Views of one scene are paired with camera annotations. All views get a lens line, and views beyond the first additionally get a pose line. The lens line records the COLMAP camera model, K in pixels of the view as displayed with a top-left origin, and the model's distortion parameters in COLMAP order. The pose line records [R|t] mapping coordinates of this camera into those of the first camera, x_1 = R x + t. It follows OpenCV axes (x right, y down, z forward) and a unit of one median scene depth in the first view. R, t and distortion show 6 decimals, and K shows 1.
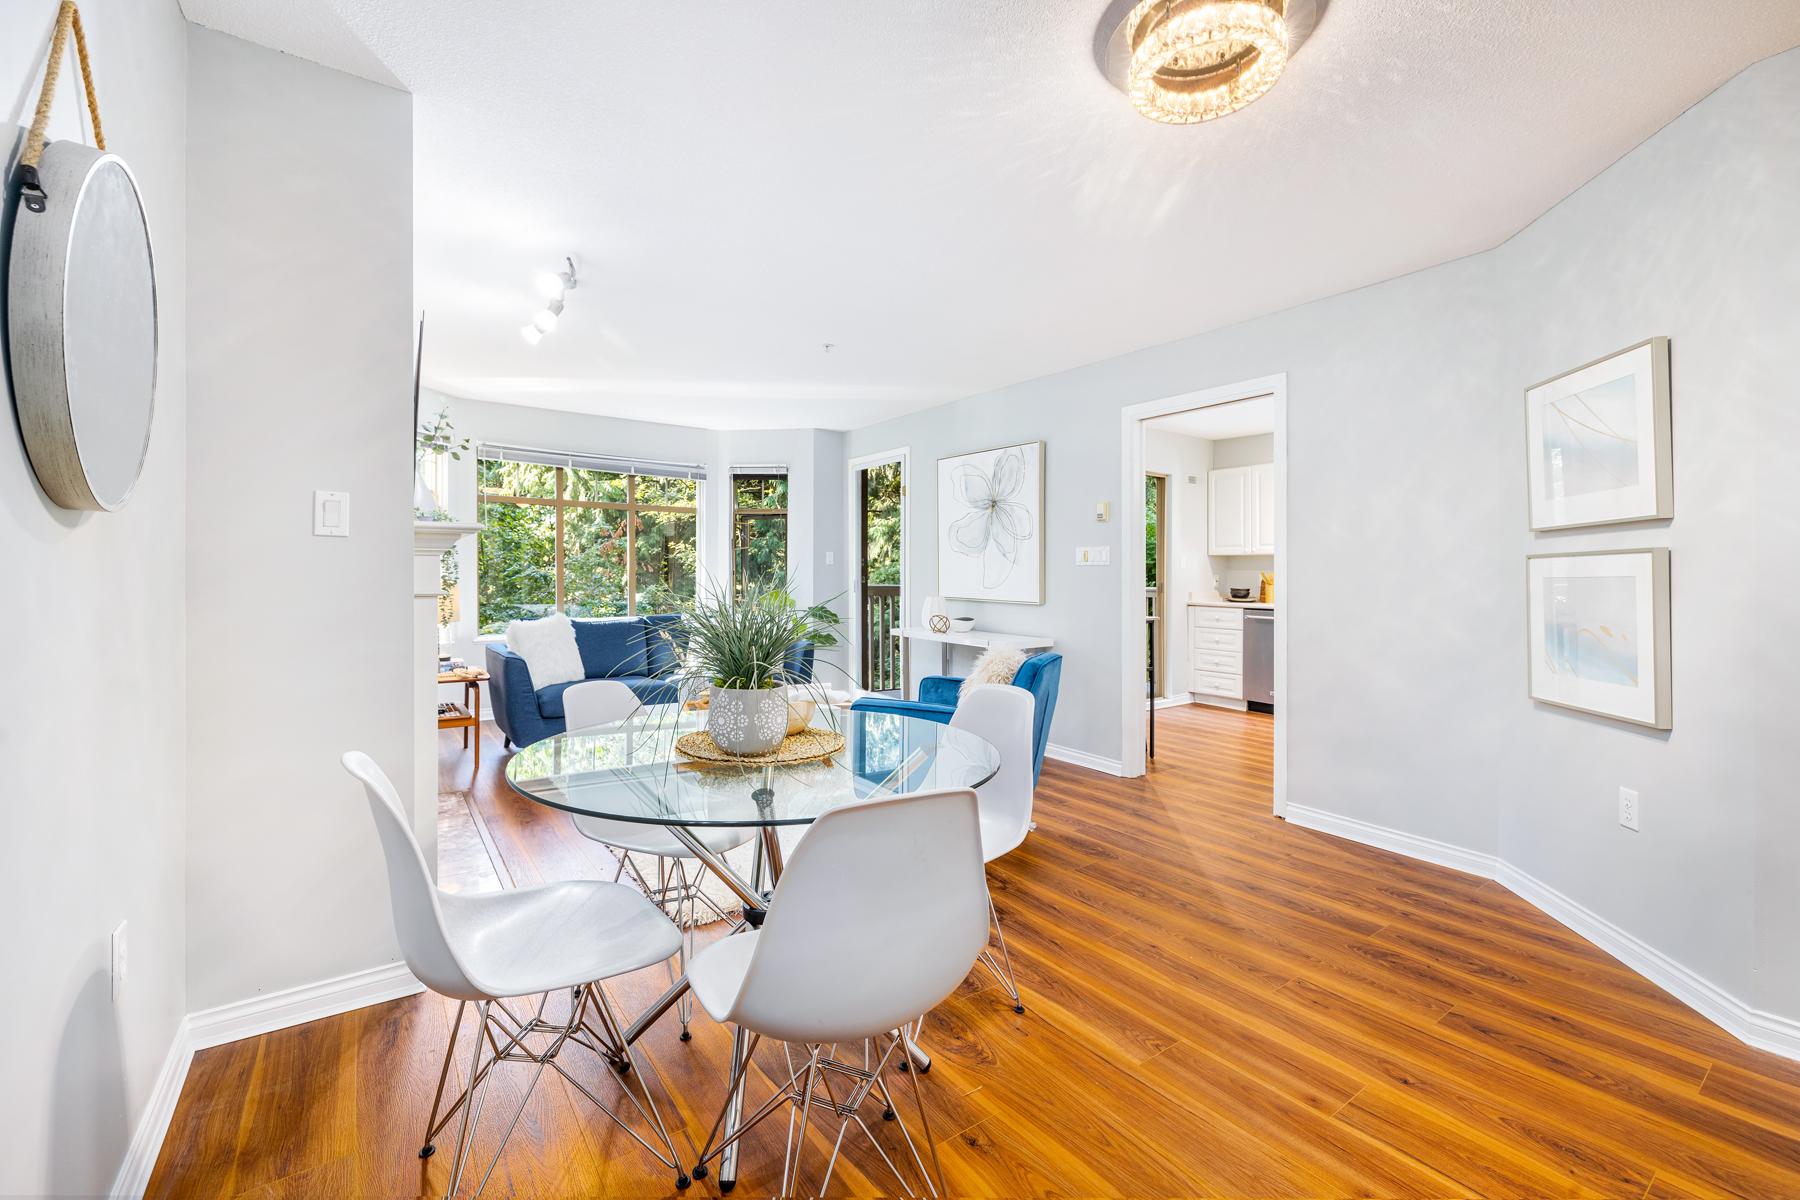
lens RADIAL K [[752.4, 0, 905.9], [0, 752.4, 575.5], [0, 0, 1]] dist [-0.003091, 0.001041]
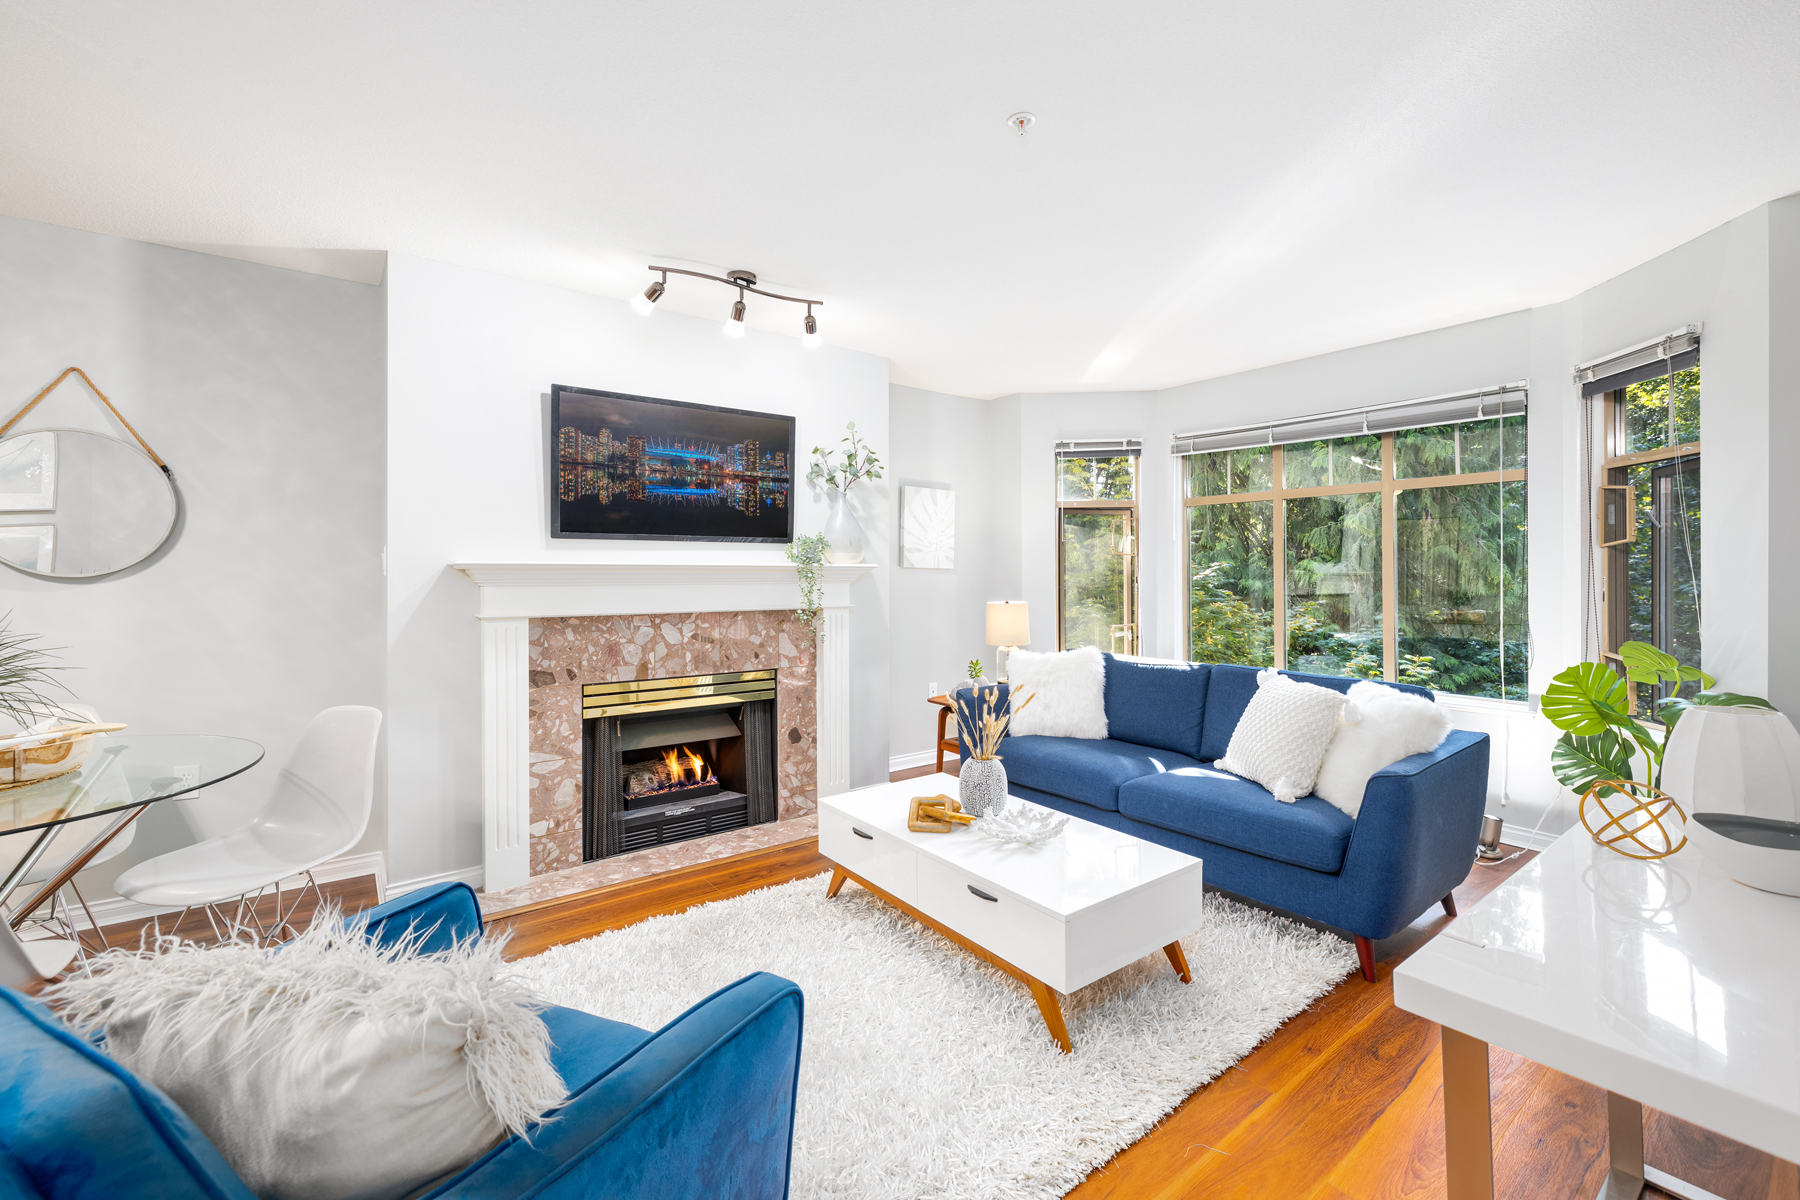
lens RADIAL K [[752.4, 0, 914.2], [0, 752.4, 580.0], [0, 0, 1]] dist [-0.003091, 0.001041]
pose [[0.040609, -0.001172, -0.999174, 0.263496], [-0.004157, 0.999990, -0.001342, -0.013969], [0.999166, 0.004208, 0.040604, 0.681447]]
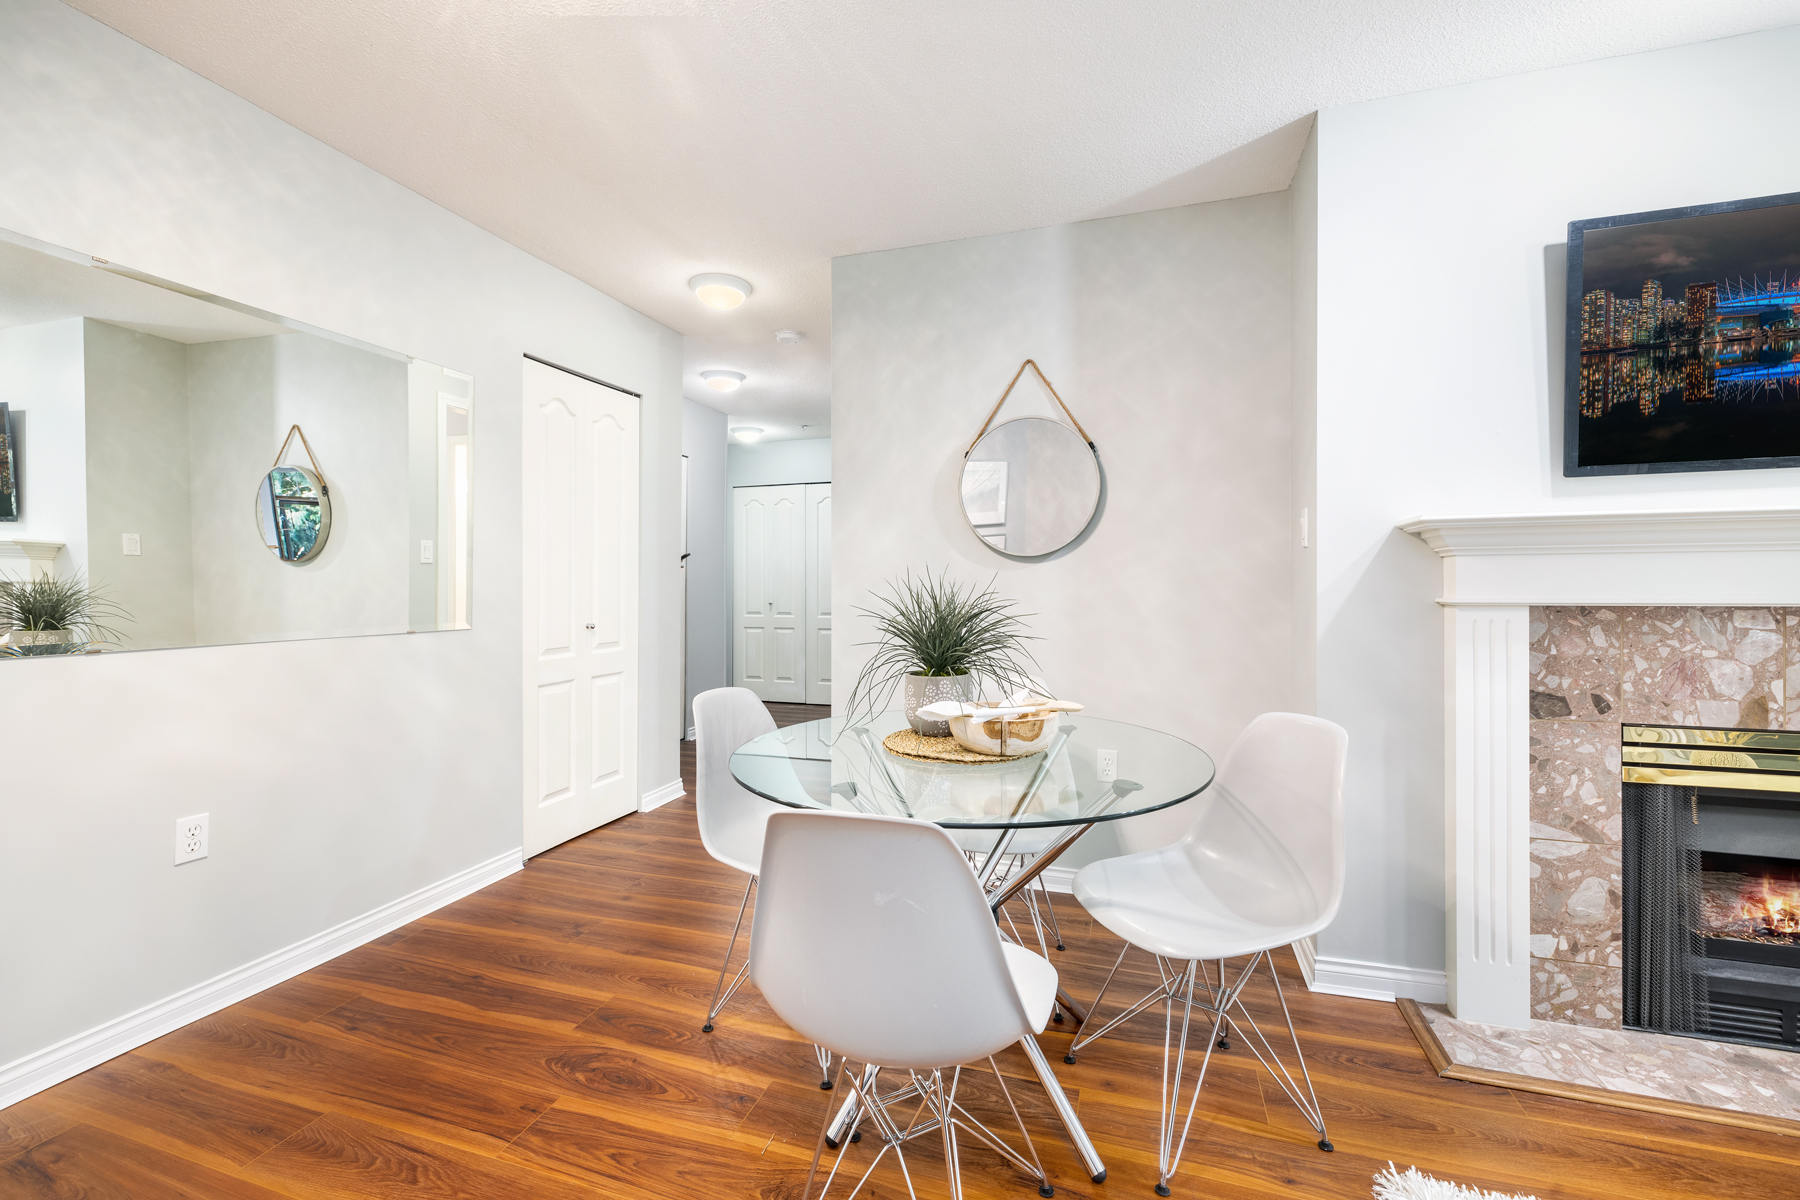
lens RADIAL K [[752.4, 0, 898.0], [0, 752.4, 585.2], [0, 0, 1]] dist [-0.003091, 0.001041]
pose [[-0.810739, -0.004690, -0.585389, 0.144463], [-0.002964, 0.999988, -0.003906, 0.005784], [0.585400, -0.001432, -0.810743, 0.539400]]
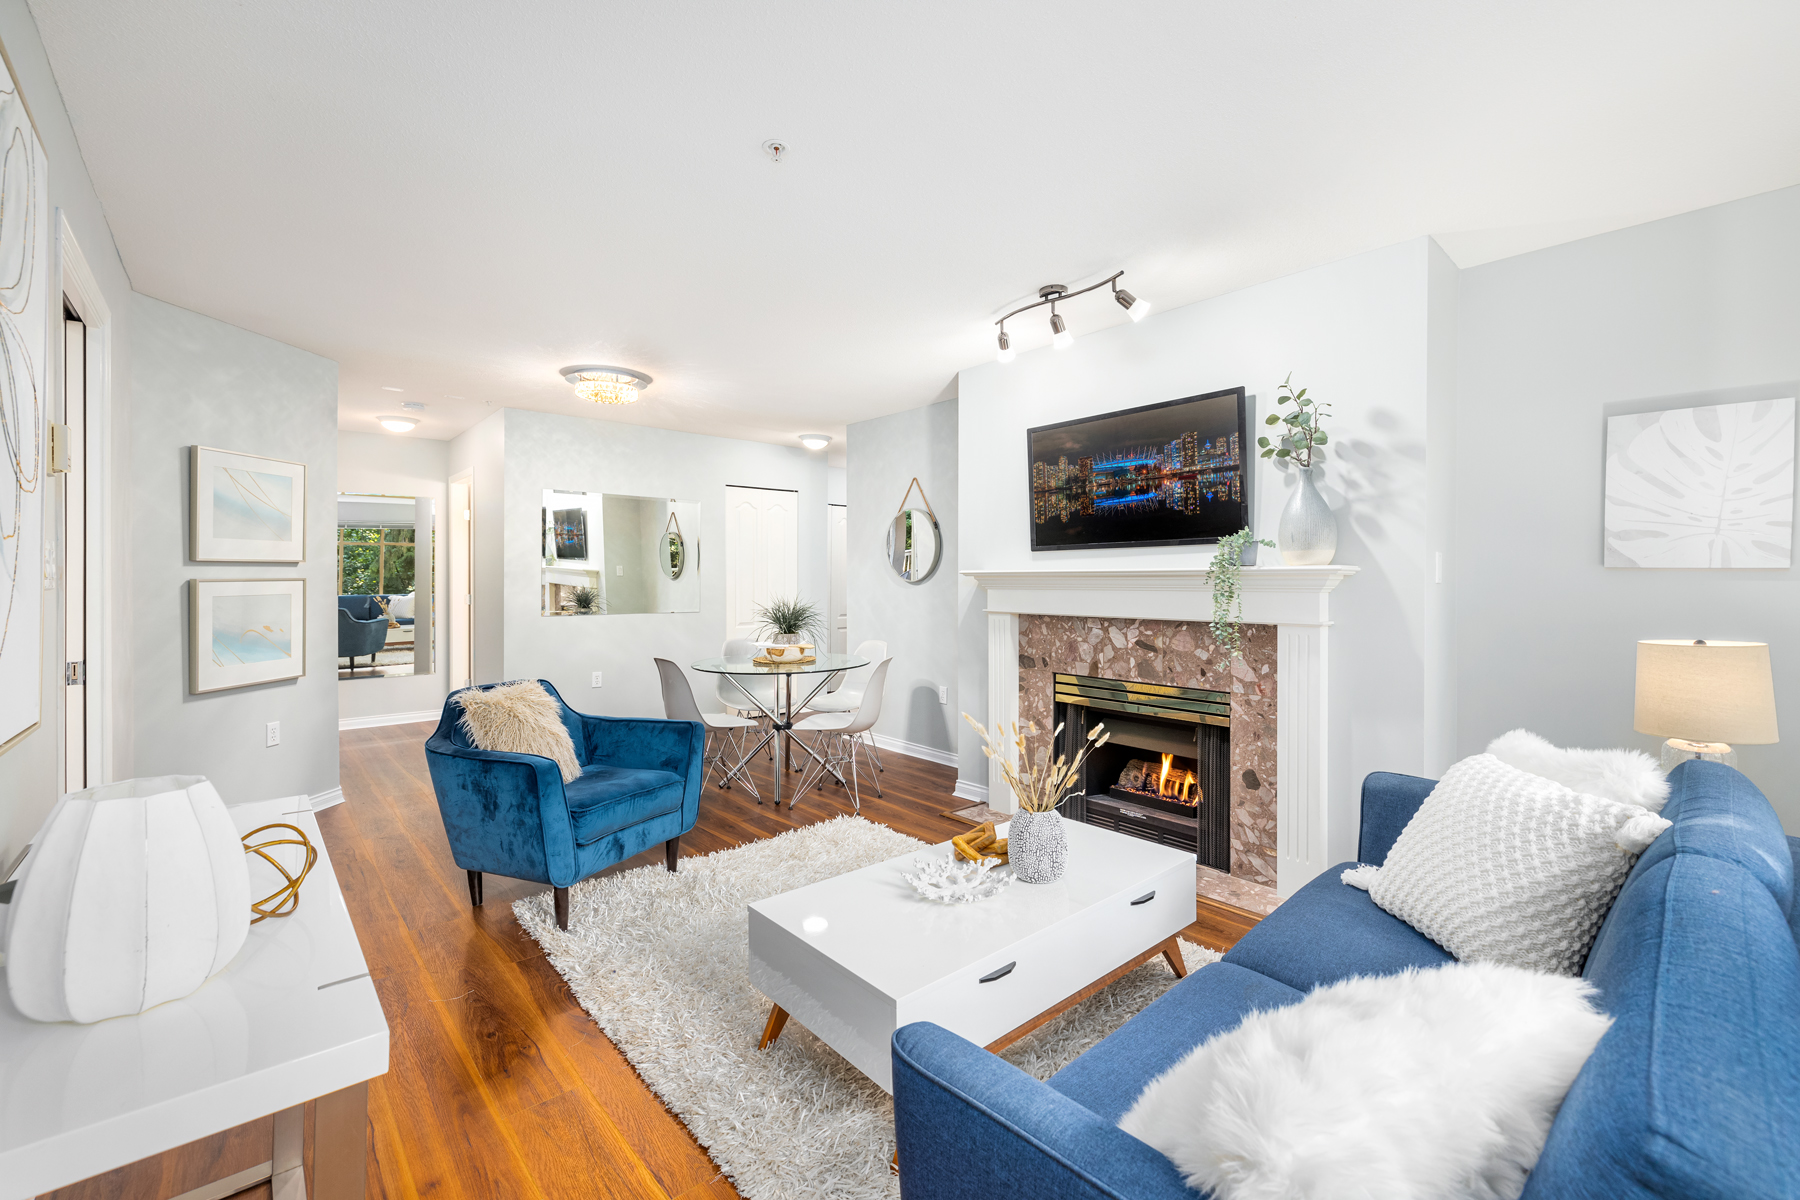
lens RADIAL K [[752.4, 0, 913.1], [0, 752.4, 580.3], [0, 0, 1]] dist [-0.003091, 0.001041]
pose [[-0.994280, -0.010885, -0.106245, -0.105869], [-0.010868, 0.999941, -0.000744, -0.016626], [0.106247, 0.000414, -0.994340, 1.114640]]
